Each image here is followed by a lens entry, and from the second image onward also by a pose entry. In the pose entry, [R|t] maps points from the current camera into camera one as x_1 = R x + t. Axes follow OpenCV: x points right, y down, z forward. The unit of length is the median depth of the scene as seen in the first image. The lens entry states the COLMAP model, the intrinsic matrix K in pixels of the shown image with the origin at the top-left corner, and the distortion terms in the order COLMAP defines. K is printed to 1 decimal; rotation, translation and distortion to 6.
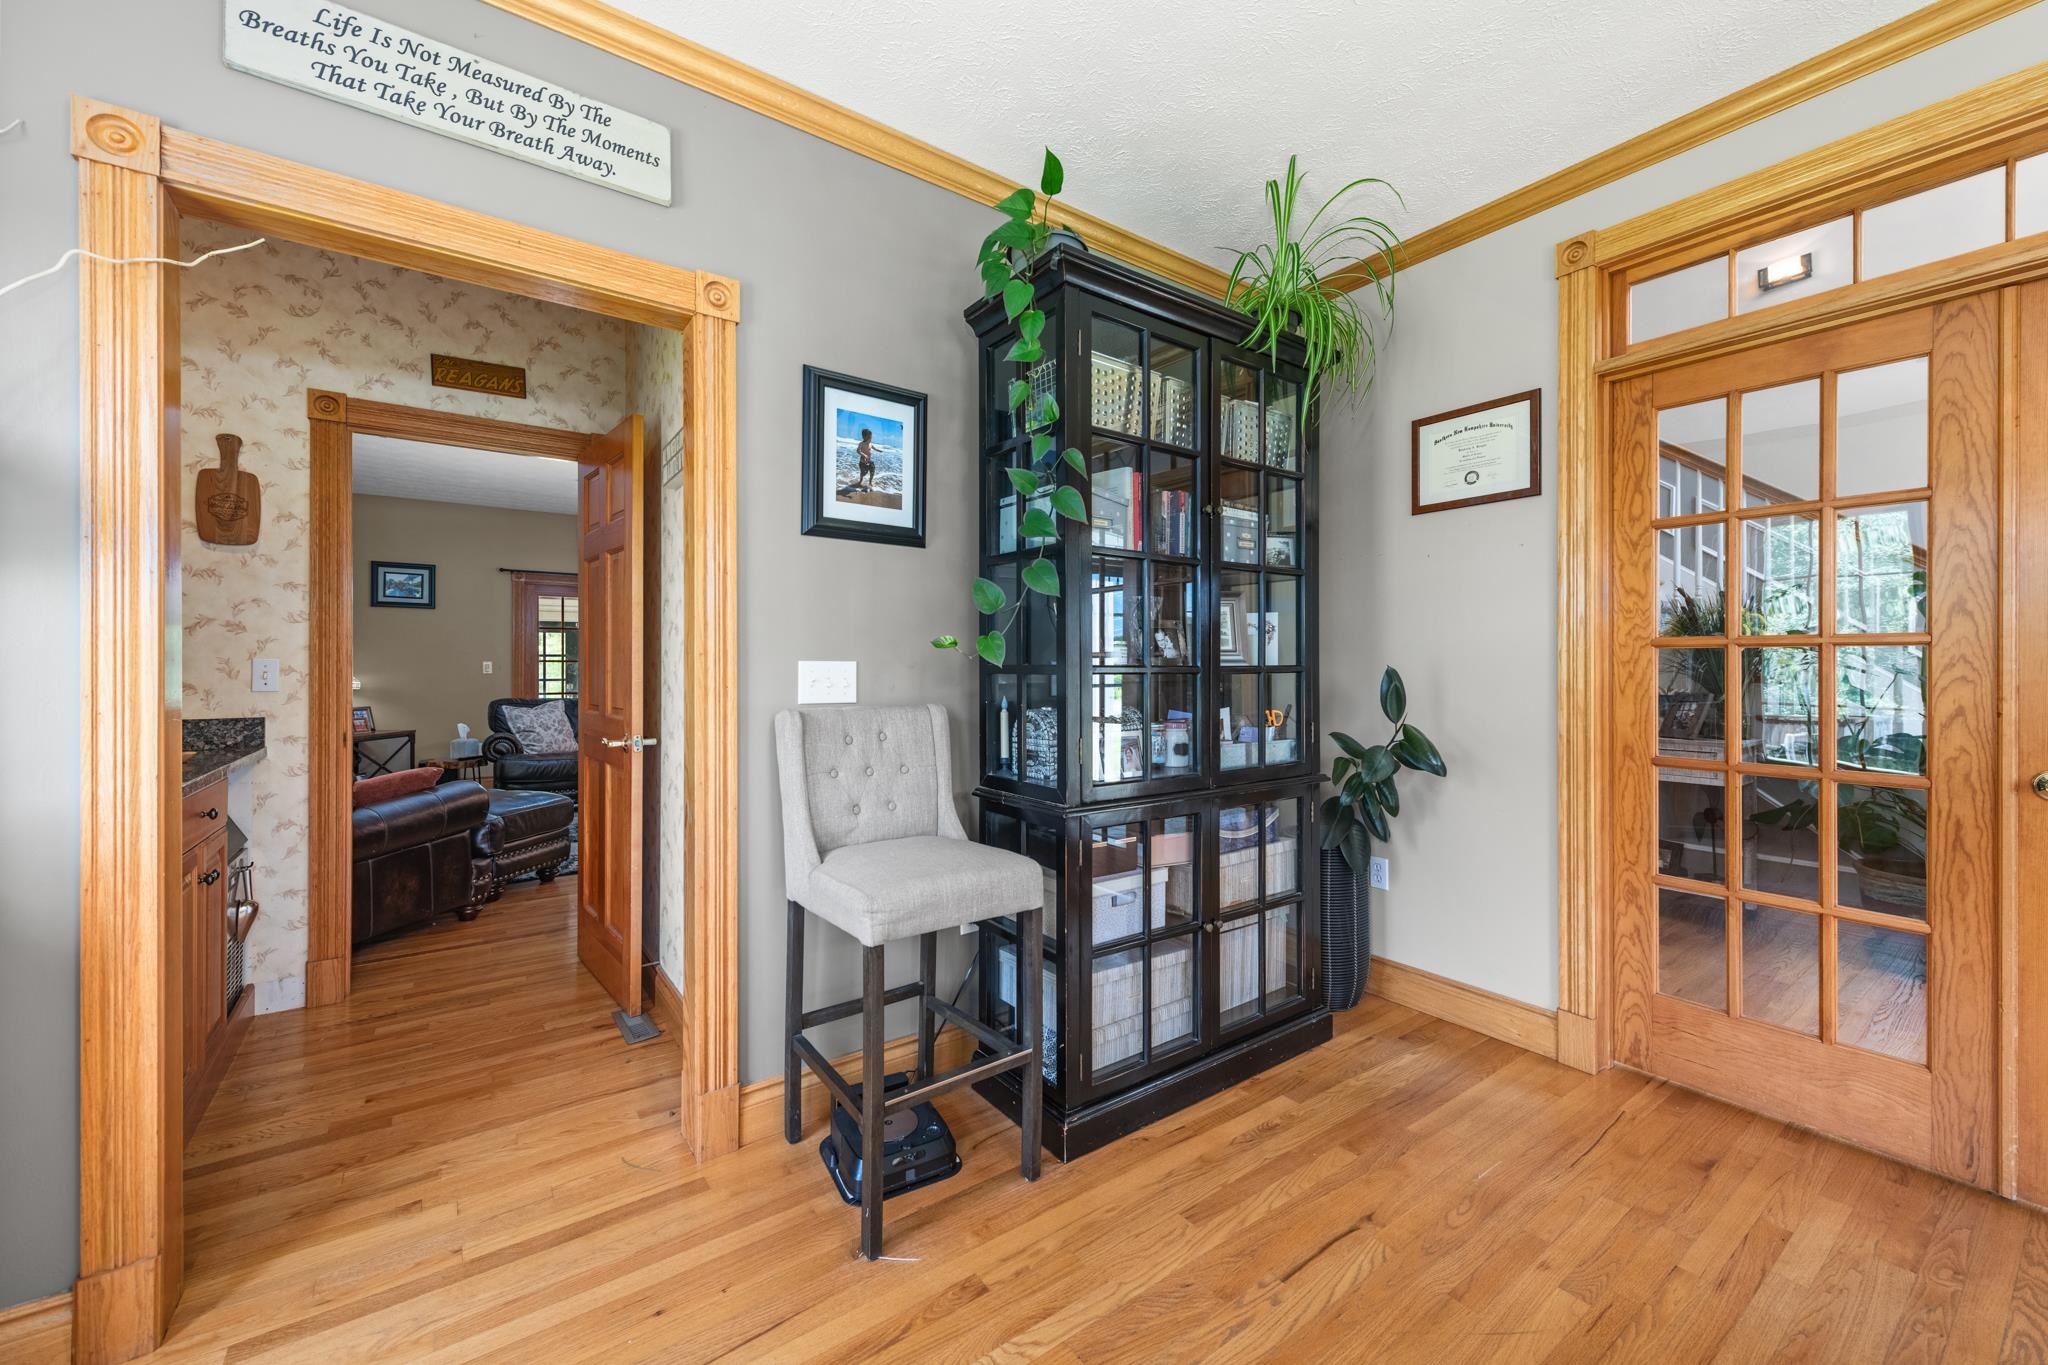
lens RADIAL K [[794.4, 0, 1035.0], [0, 794.4, 675.9], [0, 0, 1]] dist [0.012991, -0.006833]
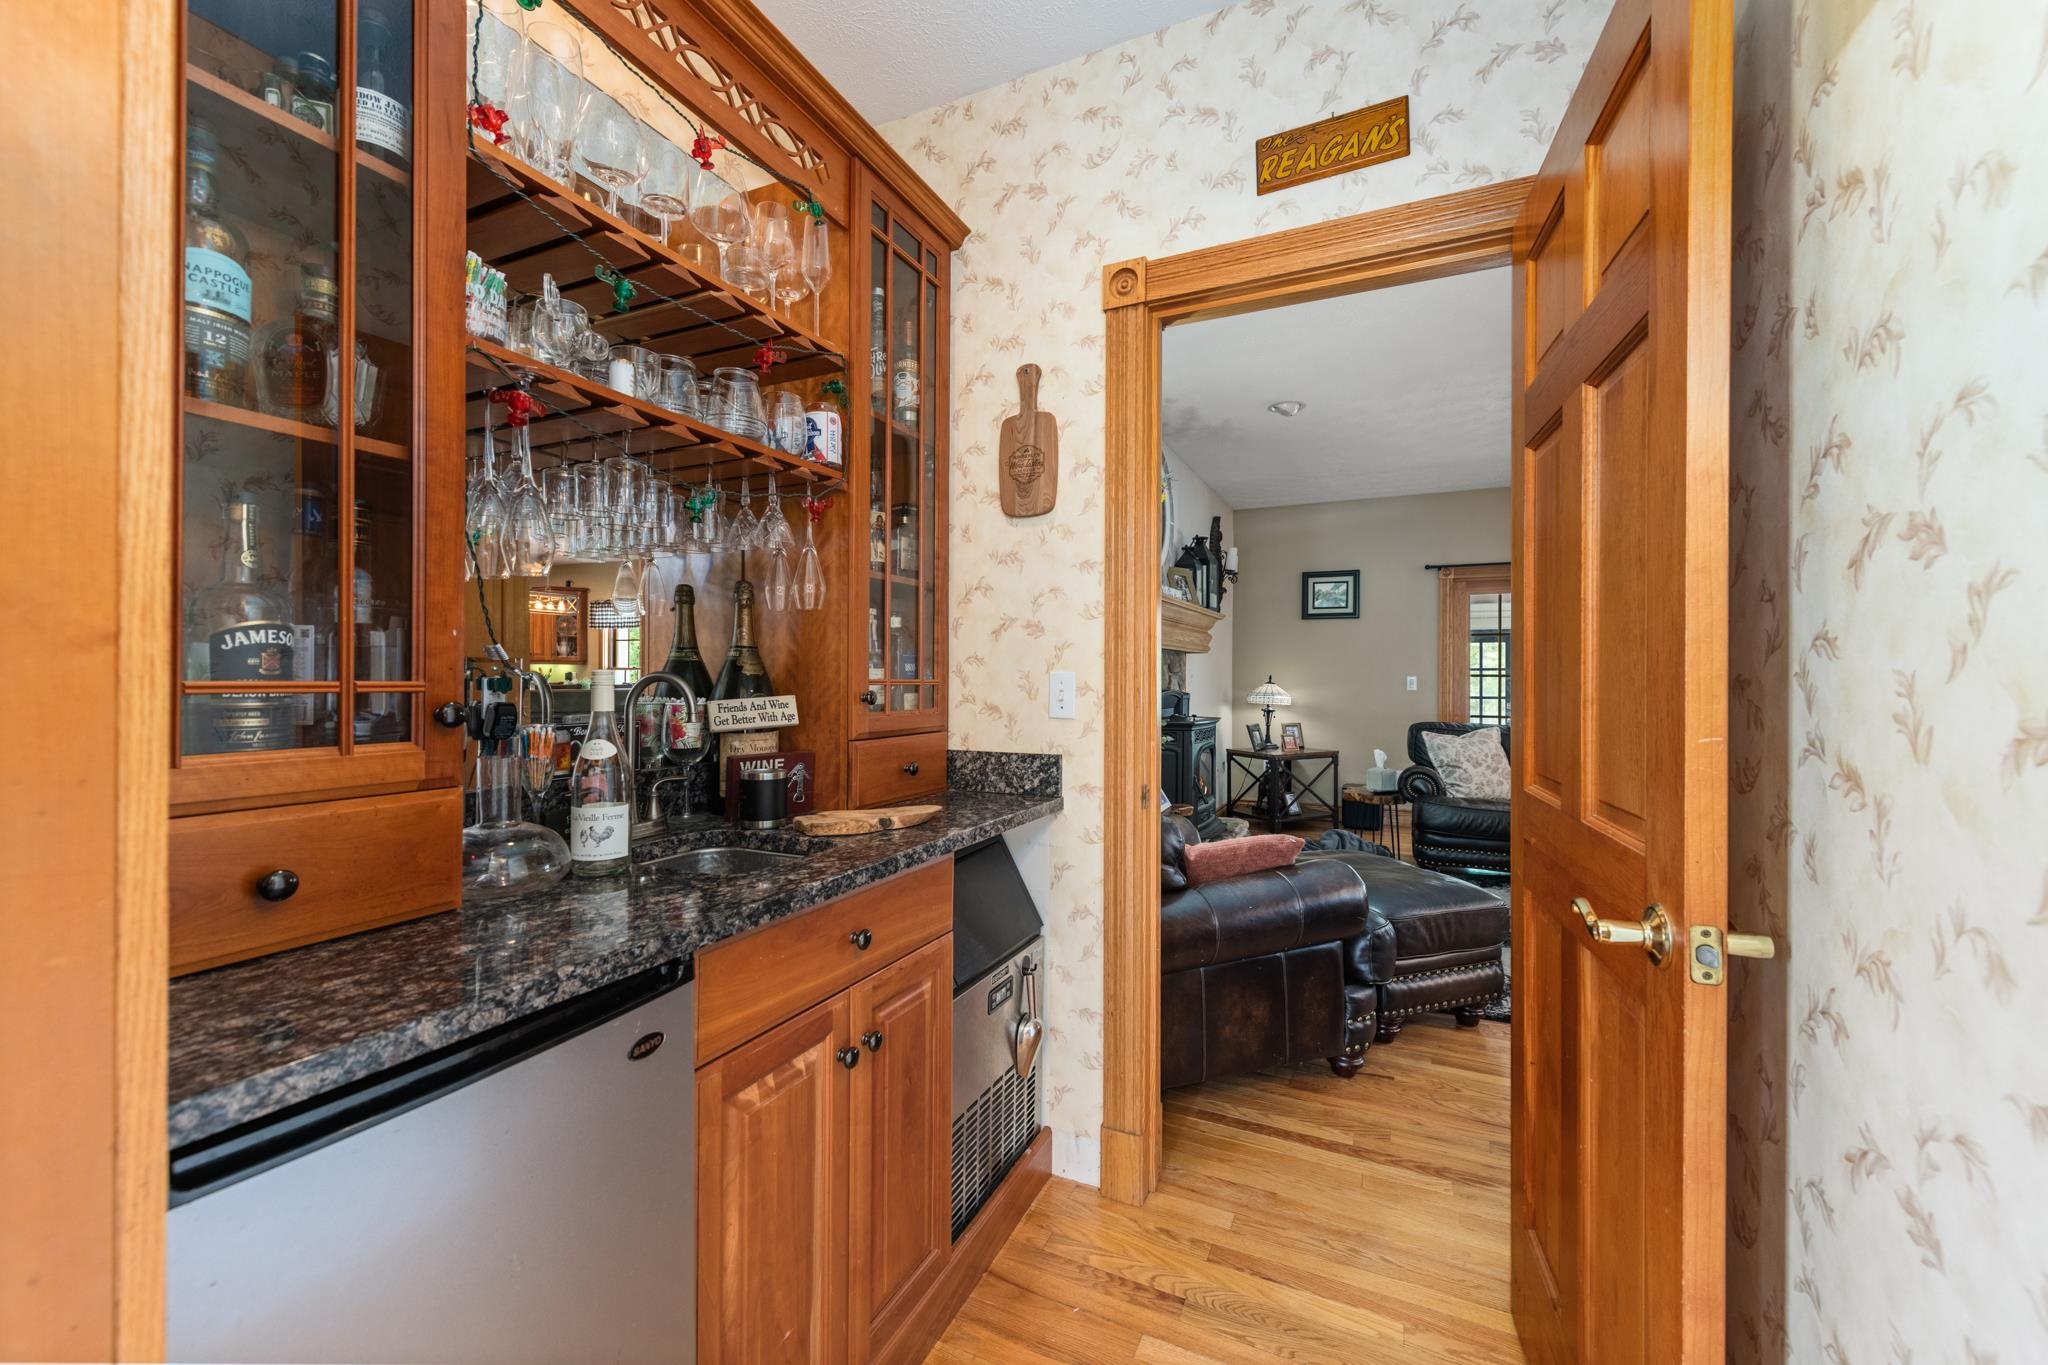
lens RADIAL K [[812.8, 0, 1022.0], [0, 812.8, 664.0], [0, 0, 1]] dist [0.012555, -0.000211]
pose [[0.480219, -0.012552, -0.877059, -0.320415], [-0.016697, 0.999586, -0.023448, -0.009938], [0.876990, 0.025905, 0.479810, 0.571270]]
